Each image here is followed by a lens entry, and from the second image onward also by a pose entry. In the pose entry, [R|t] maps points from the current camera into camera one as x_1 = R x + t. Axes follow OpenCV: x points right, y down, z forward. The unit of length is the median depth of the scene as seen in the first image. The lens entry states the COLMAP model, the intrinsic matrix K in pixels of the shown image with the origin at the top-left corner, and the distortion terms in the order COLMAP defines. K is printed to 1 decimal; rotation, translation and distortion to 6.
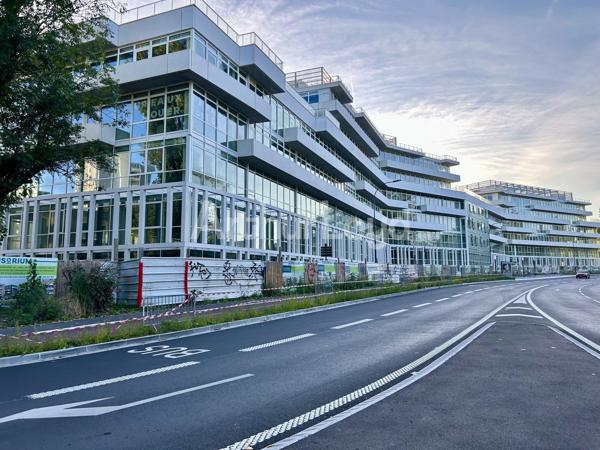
lens RADIAL K [[450.6, 0, 300.0], [0, 450.6, 225.0], [0, 0, 1]] dist [0.101642, -0.145084]
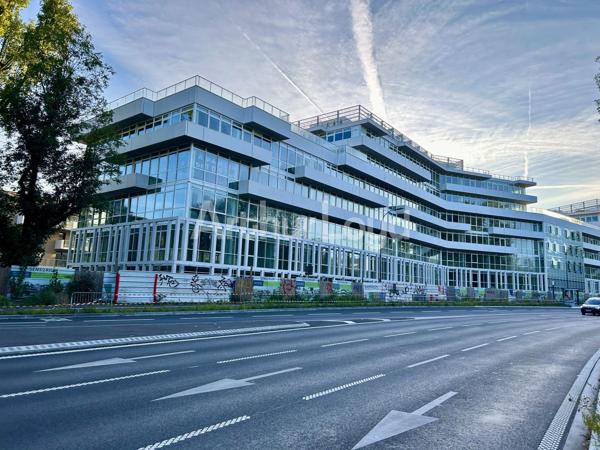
lens RADIAL K [[450.6, 0, 300.0], [0, 450.6, 225.0], [0, 0, 1]] dist [0.101642, -0.145084]
pose [[0.961356, 0.002881, -0.275294, 0.372707], [-0.013582, 0.999224, -0.036972, -0.017896], [0.274974, 0.039283, 0.960649, -0.170379]]
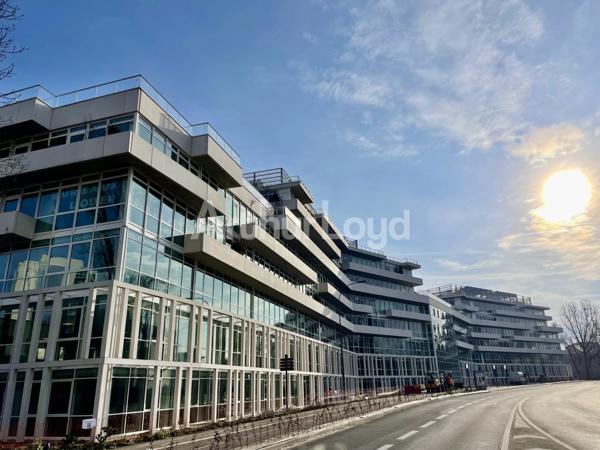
lens RADIAL K [[453.7, 0, 302.3], [0, 453.7, 233.7], [0, 0, 1]] dist [0.076667, -0.082566]
pose [[0.995824, 0.006228, 0.091085, 0.008116], [0.013270, 0.977201, -0.211900, 0.000900], [-0.090328, 0.212224, 0.973037, 0.119070]]
